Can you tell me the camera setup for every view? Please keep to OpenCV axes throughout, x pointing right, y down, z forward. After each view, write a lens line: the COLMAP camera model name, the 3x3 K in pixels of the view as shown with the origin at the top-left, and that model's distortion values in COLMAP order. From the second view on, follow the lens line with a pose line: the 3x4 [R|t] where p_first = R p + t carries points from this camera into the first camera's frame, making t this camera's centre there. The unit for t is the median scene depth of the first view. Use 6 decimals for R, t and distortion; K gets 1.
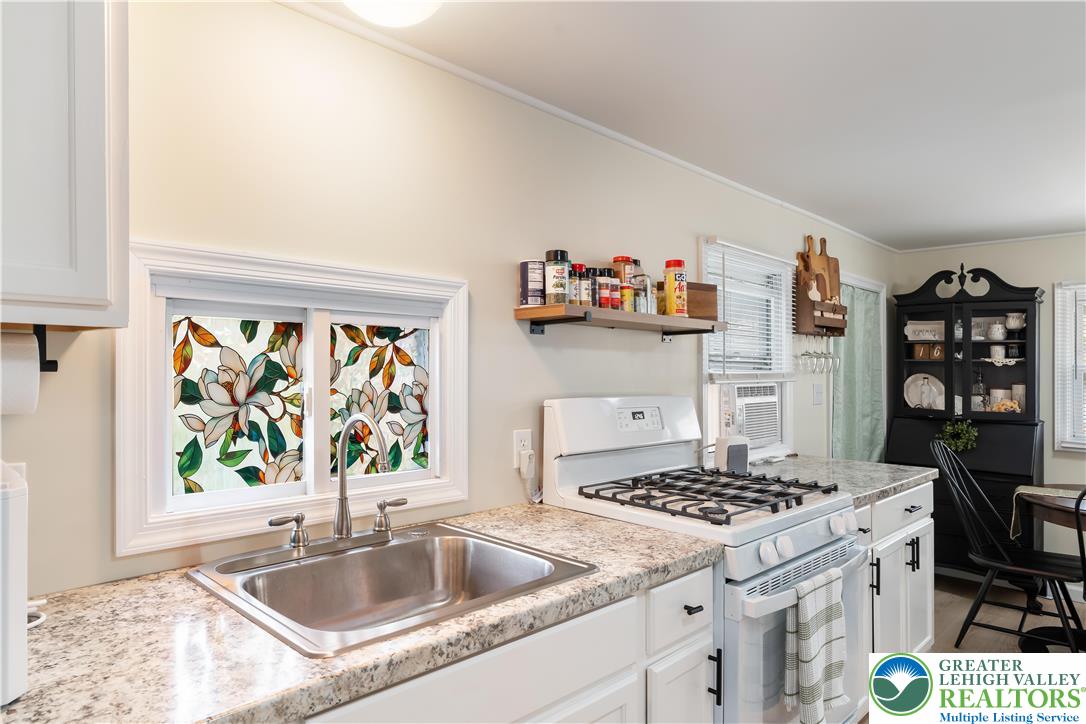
lens RADIAL K [[663.7, 0, 543.0], [0, 663.7, 362.0], [0, 0, 1]] dist [-0.001890, -0.001178]
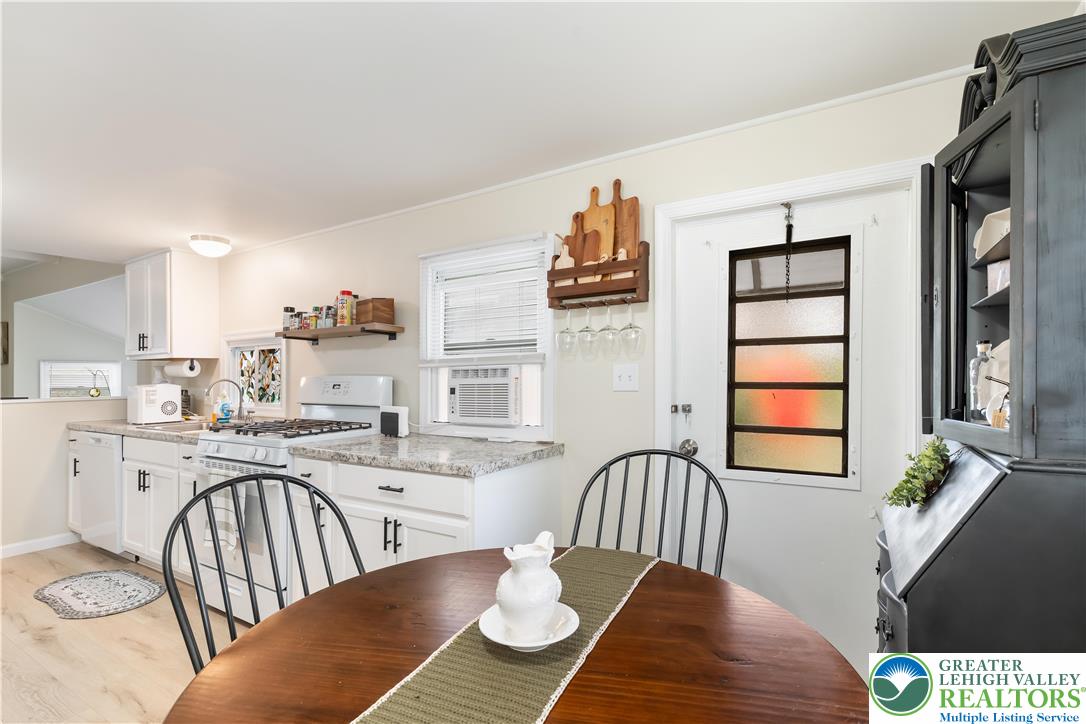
lens RADIAL K [[513.6, 0, 543.0], [0, 513.6, 362.0], [0, 0, 1]] dist [0.001375, -0.000154]
pose [[0.223552, -0.038237, -0.973942, 0.912166], [0.026895, 0.999092, -0.033051, 0.043608], [0.974321, -0.018805, 0.224378, 0.714727]]
